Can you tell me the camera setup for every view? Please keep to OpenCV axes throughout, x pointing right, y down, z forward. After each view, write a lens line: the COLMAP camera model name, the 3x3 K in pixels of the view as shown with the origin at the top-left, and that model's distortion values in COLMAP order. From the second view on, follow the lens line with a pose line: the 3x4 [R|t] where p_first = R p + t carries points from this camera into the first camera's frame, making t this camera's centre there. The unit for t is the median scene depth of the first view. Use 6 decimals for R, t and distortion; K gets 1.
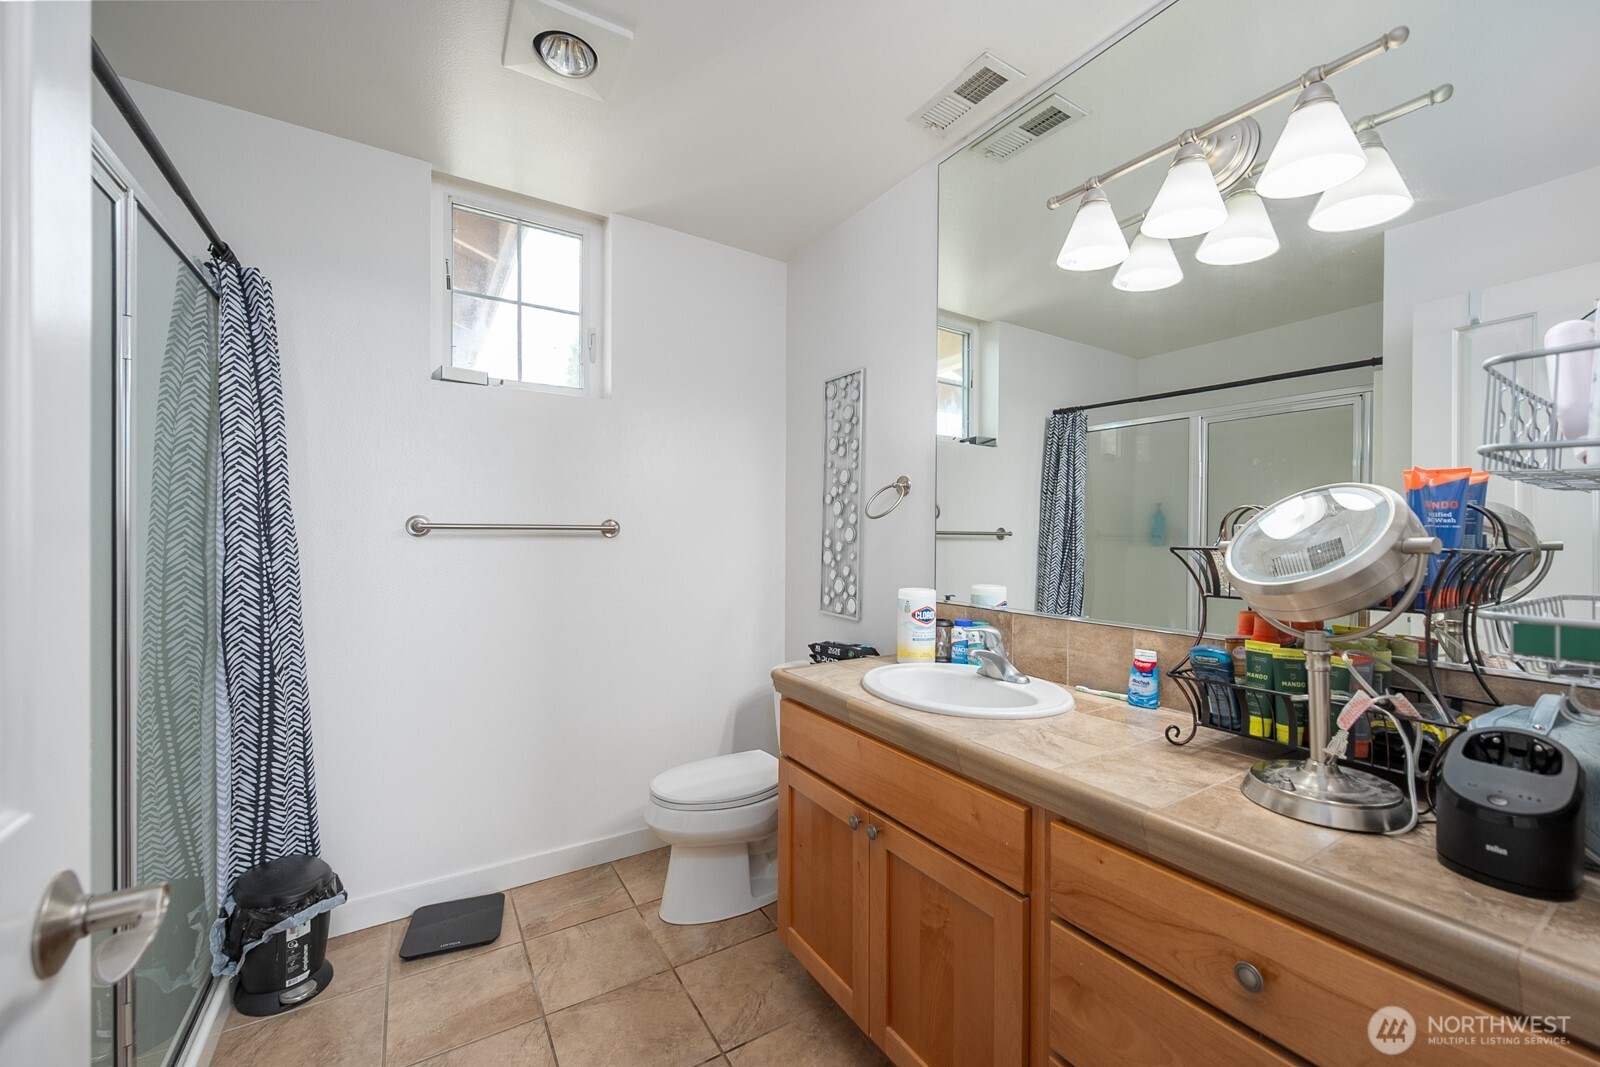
lens RADIAL K [[630.9, 0, 800.0], [0, 630.9, 533.5], [0, 0, 1]] dist [-0.001816, -0.000029]
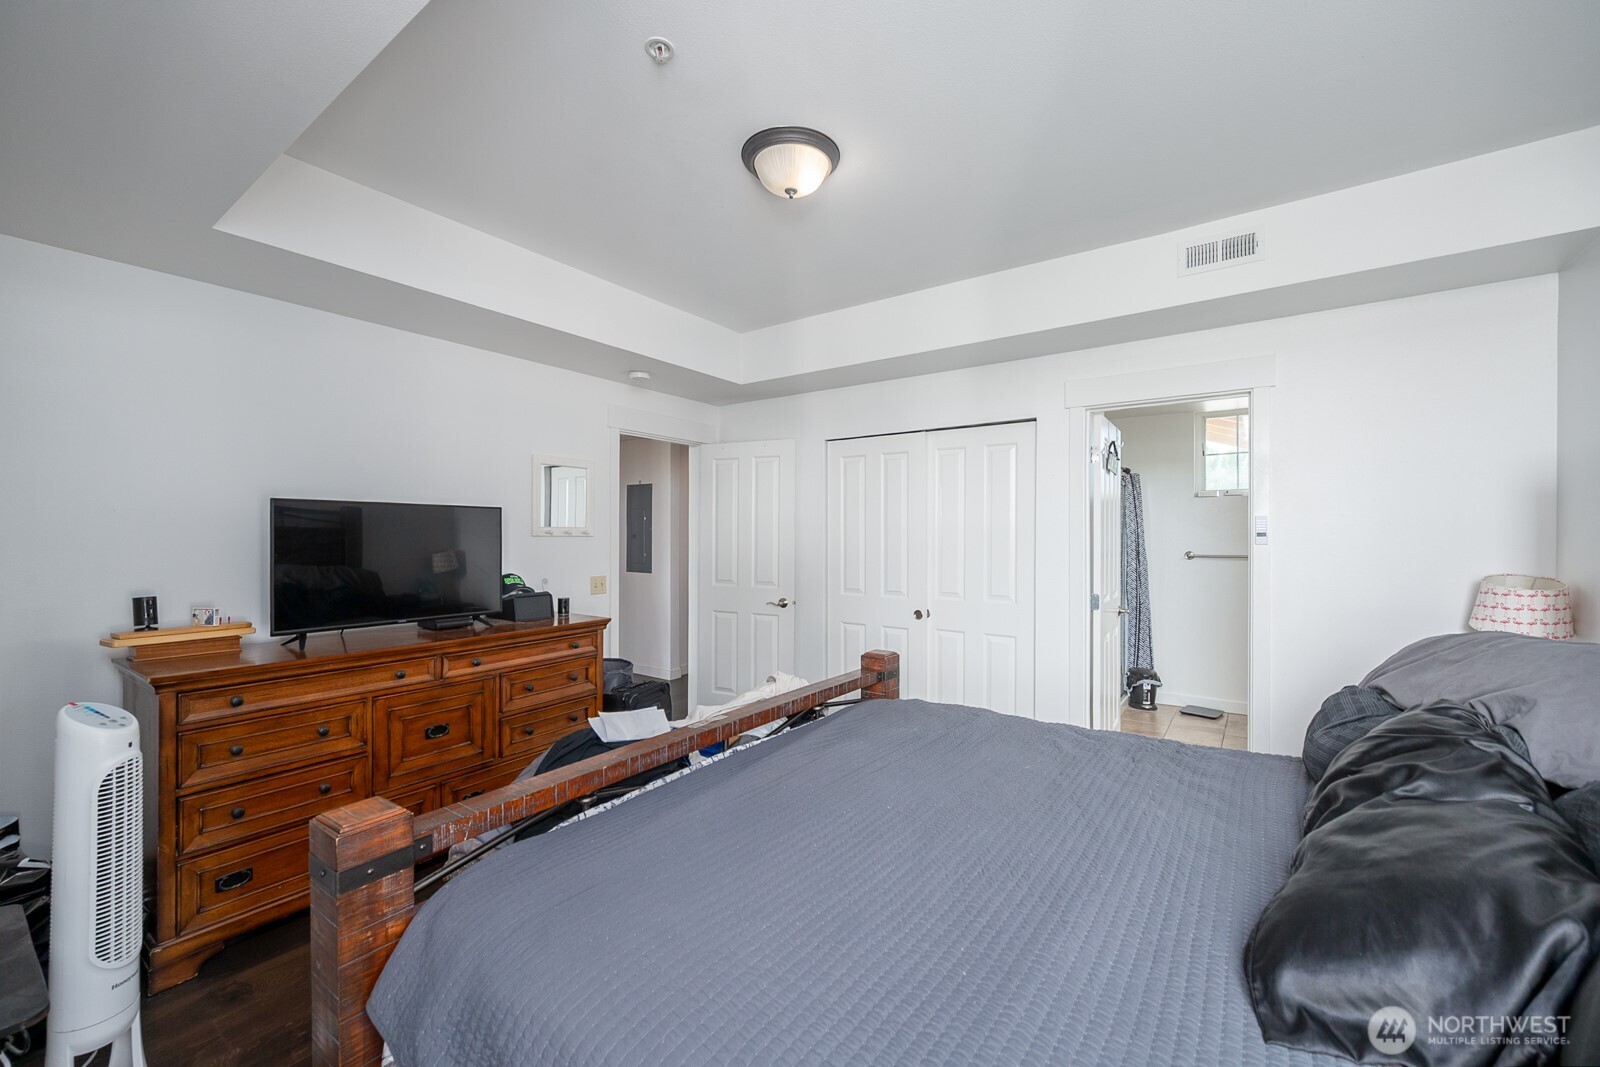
lens RADIAL K [[630.9, 0, 800.0], [0, 630.9, 533.5], [0, 0, 1]] dist [-0.001816, -0.000029]
pose [[0.382272, -0.001411, -0.924049, 1.367652], [-0.003349, 0.999990, -0.002912, -0.107448], [0.924044, 0.004208, 0.382264, -1.703597]]
